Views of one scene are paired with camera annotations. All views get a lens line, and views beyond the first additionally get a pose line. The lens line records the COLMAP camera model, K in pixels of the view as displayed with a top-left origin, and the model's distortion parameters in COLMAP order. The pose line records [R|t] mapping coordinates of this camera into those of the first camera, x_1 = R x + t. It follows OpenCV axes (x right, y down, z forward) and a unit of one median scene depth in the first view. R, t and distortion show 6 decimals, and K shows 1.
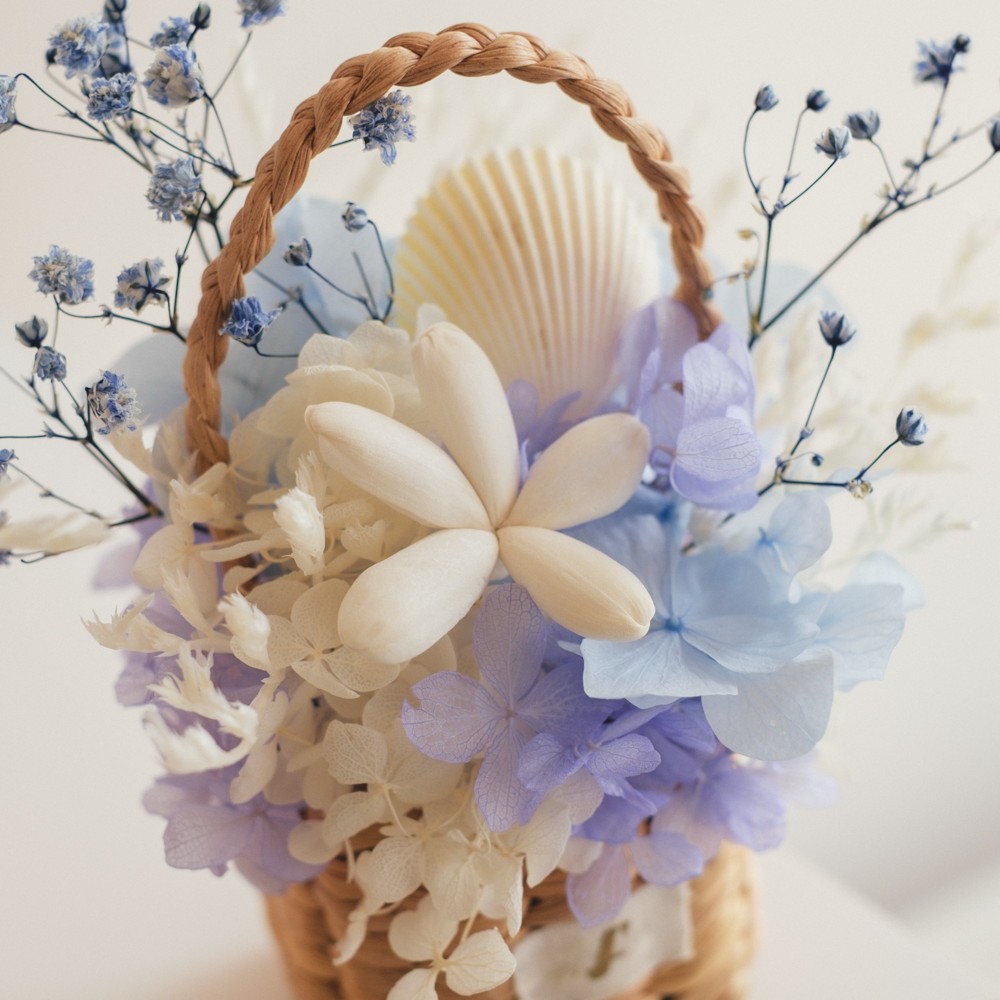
lens RADIAL K [[2612.4, 0, 482.4], [0, 2612.4, 451.8], [0, 0, 1]] dist [-0.090208, 0.000000]
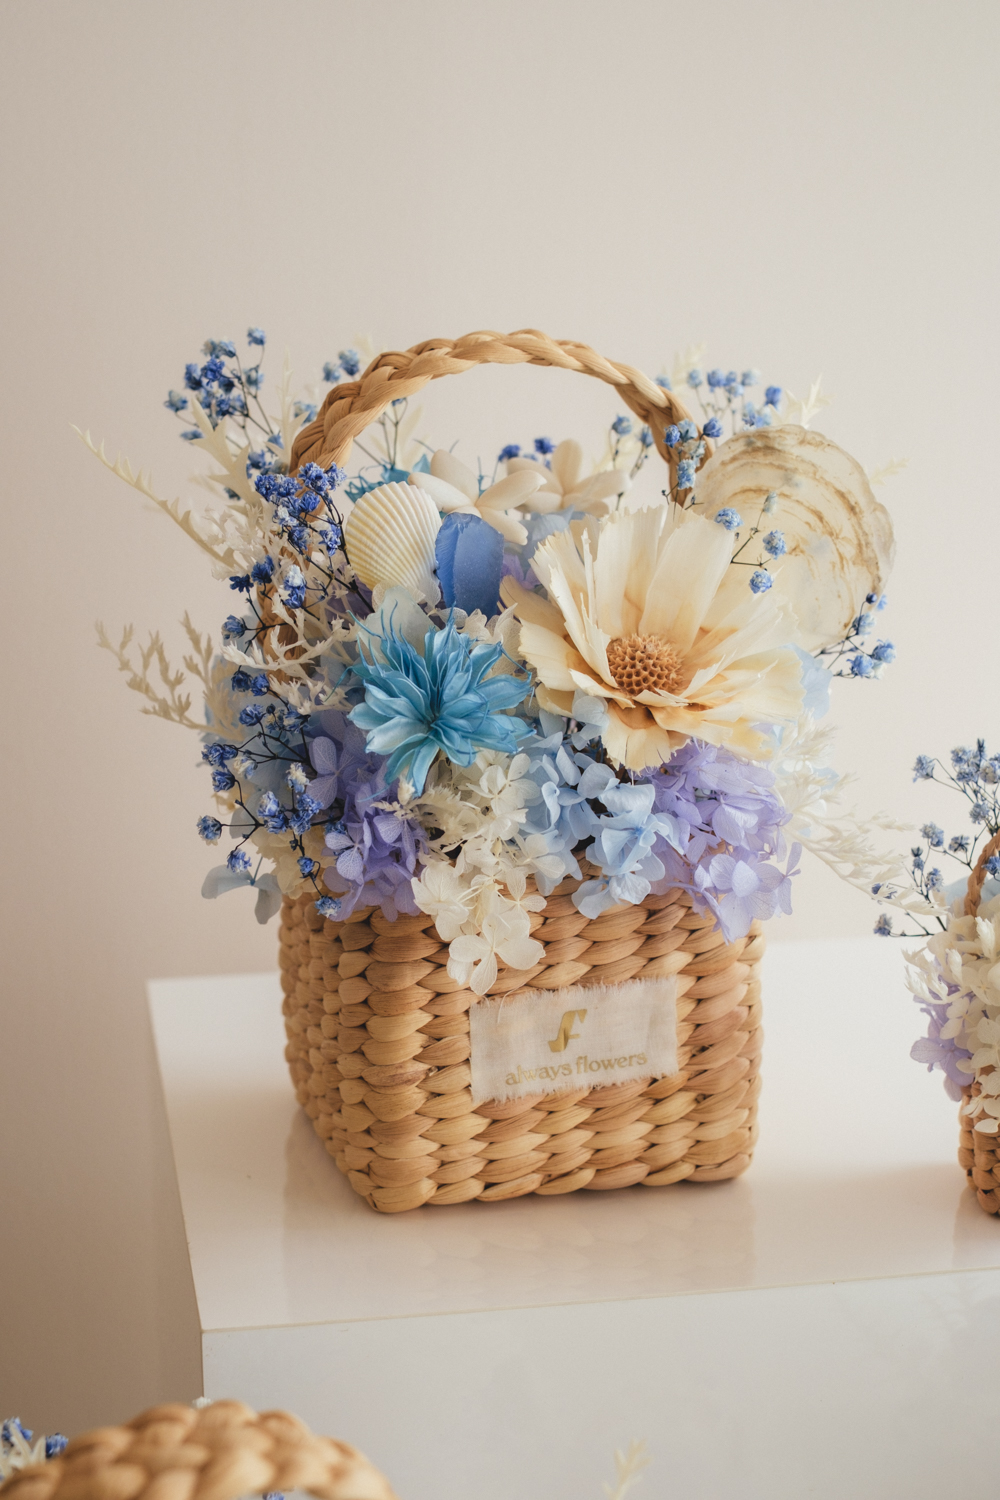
lens RADIAL K [[2652.2, 0, 487.0], [0, 2652.2, 739.1], [0, 0, 1]] dist [-0.026516, 0.000000]
pose [[0.869474, 0.204023, -0.449878, 0.649558], [-0.293852, 0.945683, -0.139051, 0.354917], [0.397073, 0.253099, 0.882198, -1.627018]]
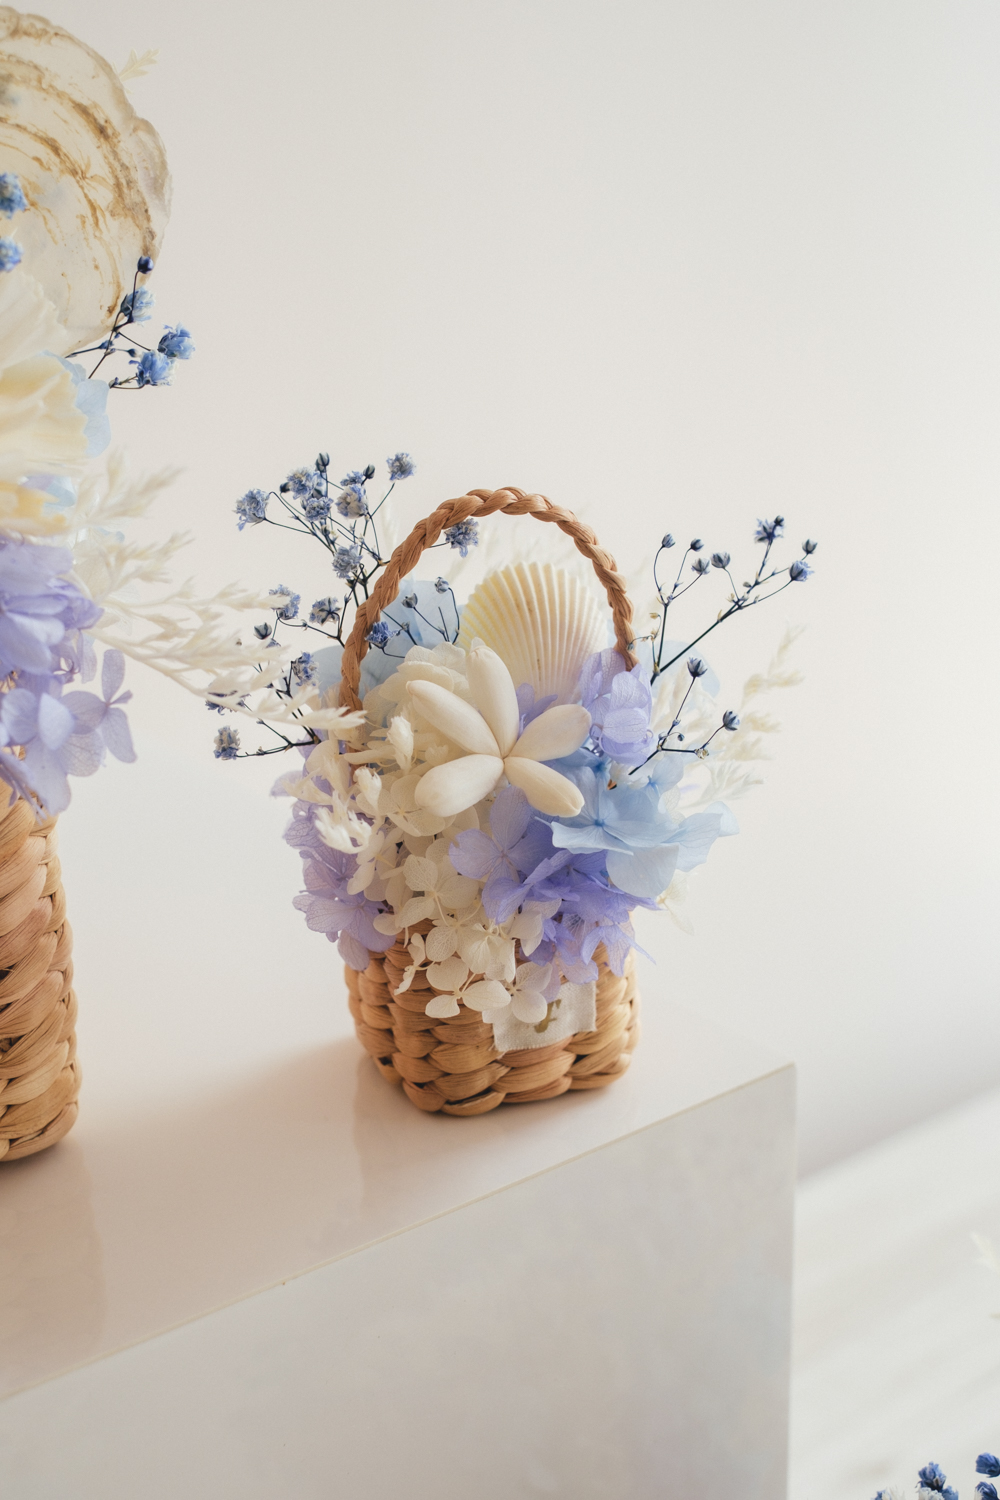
lens RADIAL K [[2652.2, 0, 492.8], [0, 2652.2, 725.3], [0, 0, 1]] dist [-0.026516, 0.000000]
pose [[0.996294, 0.084977, -0.013326, 0.020461], [-0.085913, 0.990653, -0.105951, 0.204672], [0.004198, 0.106703, 0.994282, -0.861596]]
